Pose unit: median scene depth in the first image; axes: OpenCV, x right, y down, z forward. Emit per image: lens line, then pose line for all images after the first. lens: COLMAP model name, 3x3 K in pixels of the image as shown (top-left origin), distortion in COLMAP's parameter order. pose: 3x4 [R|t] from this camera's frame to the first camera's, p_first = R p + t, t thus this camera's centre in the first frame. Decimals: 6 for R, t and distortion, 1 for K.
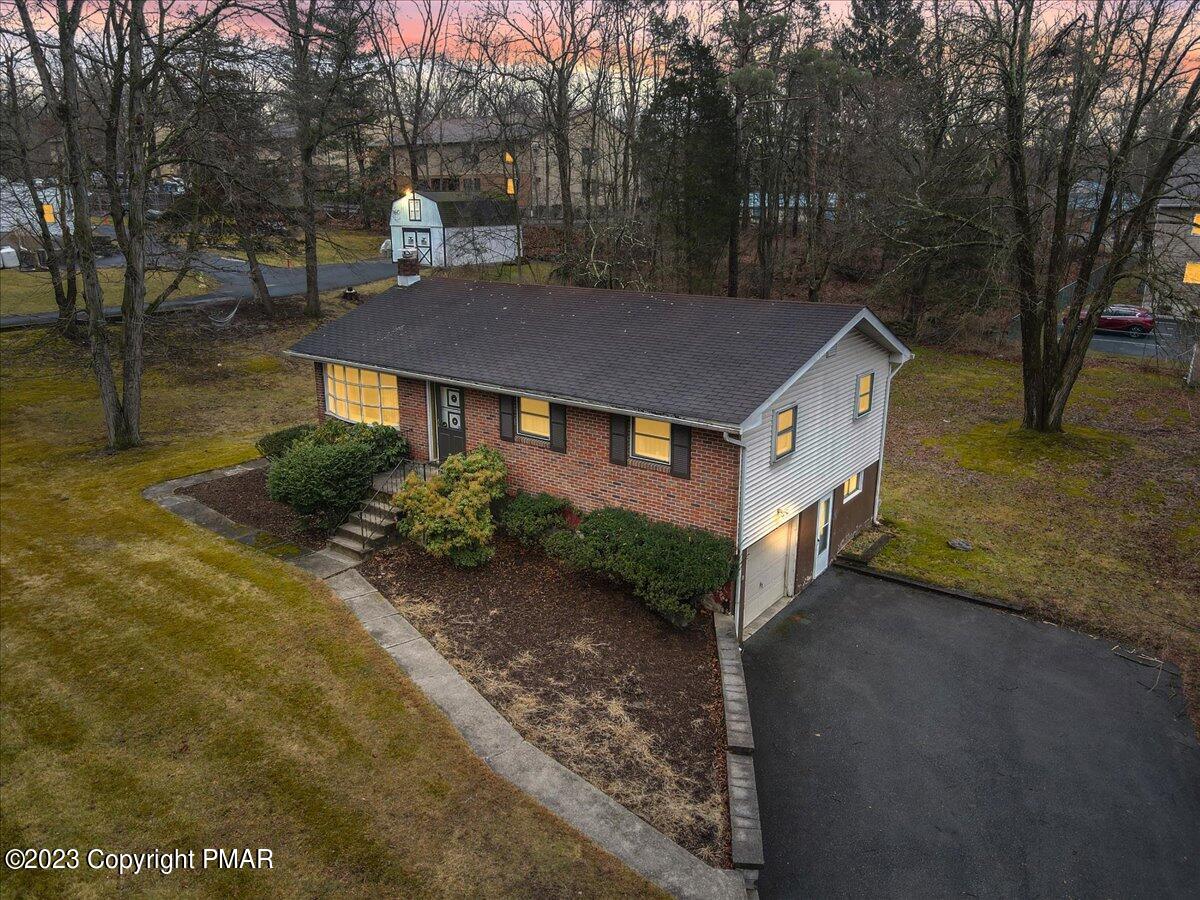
lens RADIAL K [[859.5, 0, 600.0], [0, 859.5, 450.0], [0, 0, 1]] dist [0.015304, 0.002773]
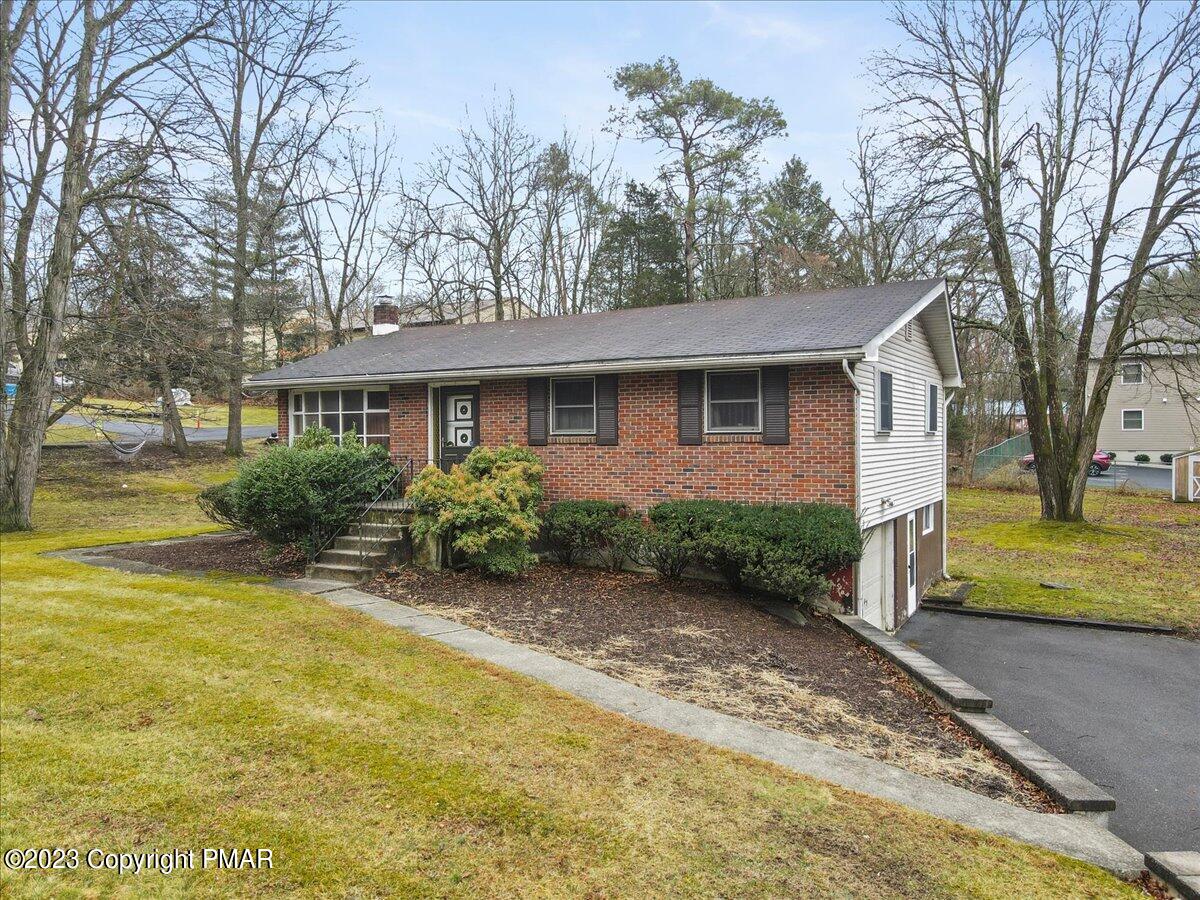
lens RADIAL K [[887.6, 0, 600.0], [0, 887.6, 450.0], [0, 0, 1]] dist [0.030188, 0.004468]
pose [[0.993749, -0.011360, 0.111054, -0.142380], [0.039610, 0.965964, -0.255626, 0.211942], [-0.104370, 0.258427, 0.960376, 0.184696]]
